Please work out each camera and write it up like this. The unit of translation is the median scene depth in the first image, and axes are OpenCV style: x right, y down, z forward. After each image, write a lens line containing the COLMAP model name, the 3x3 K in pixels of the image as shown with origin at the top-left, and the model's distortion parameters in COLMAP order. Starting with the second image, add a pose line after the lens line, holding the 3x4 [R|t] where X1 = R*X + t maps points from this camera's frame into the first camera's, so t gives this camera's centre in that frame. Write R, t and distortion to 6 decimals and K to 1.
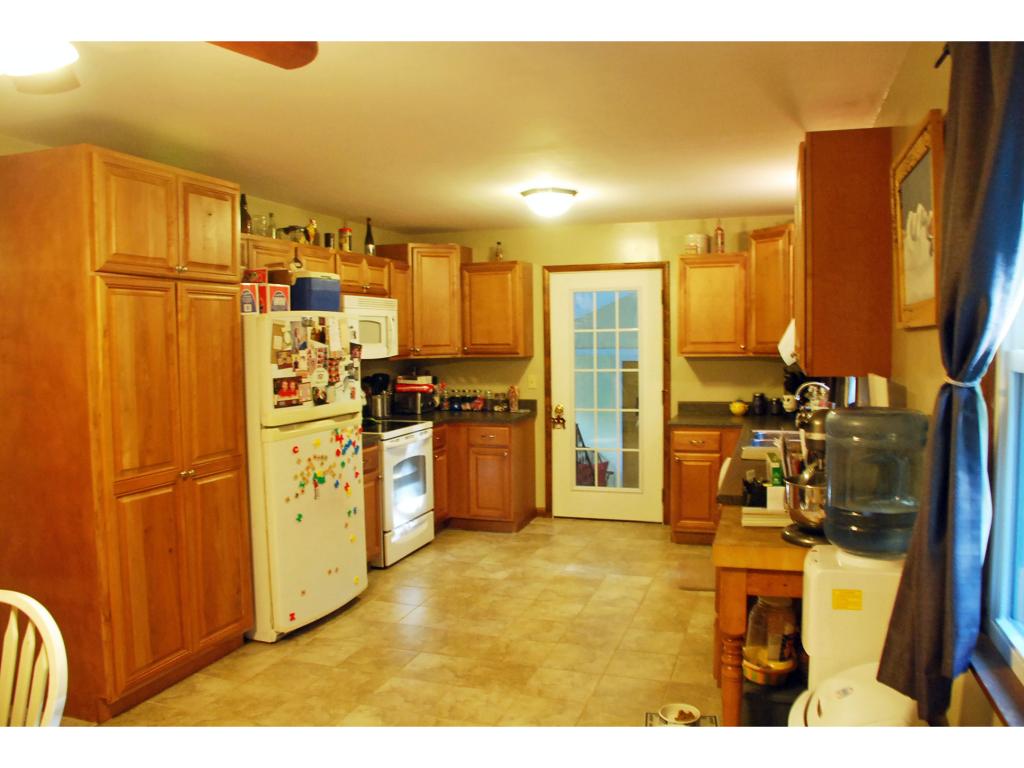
lens RADIAL K [[804.3, 0, 512.0], [0, 804.3, 384.0], [0, 0, 1]] dist [-0.143441, 0.088805]
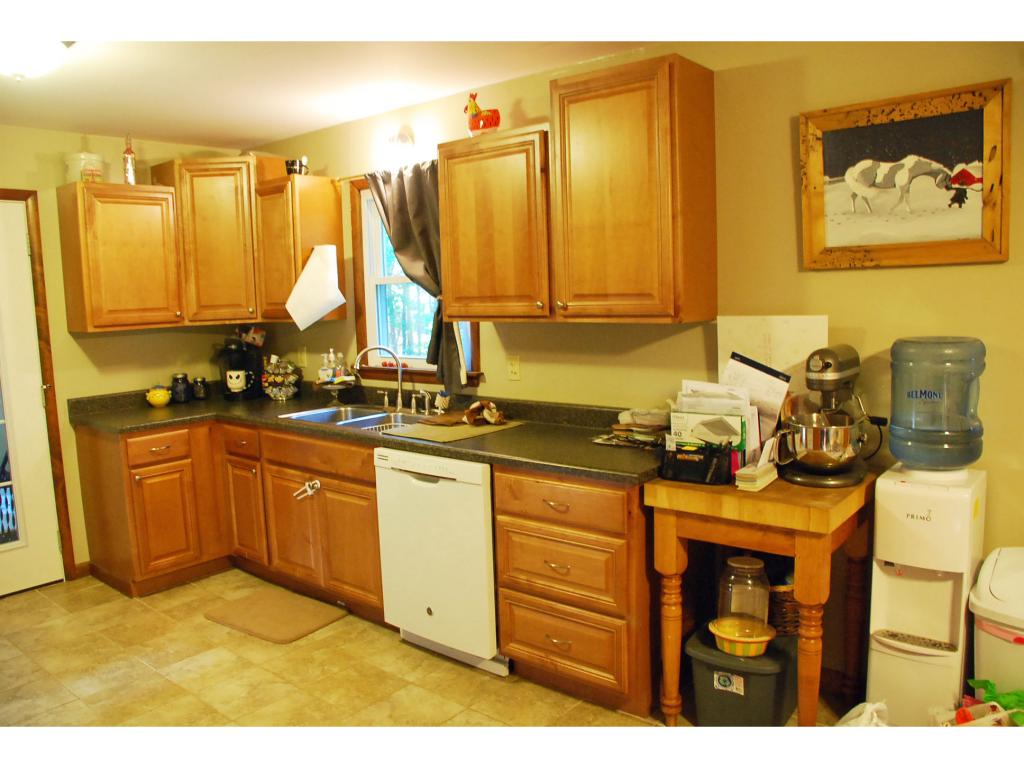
lens RADIAL K [[804.3, 0, 512.0], [0, 804.3, 384.0], [0, 0, 1]] dist [-0.143441, 0.088805]
pose [[0.358914, -0.105953, 0.927338, -0.247768], [0.081571, 0.993295, 0.081918, -0.013444], [-0.929800, 0.046242, 0.365150, 0.375086]]
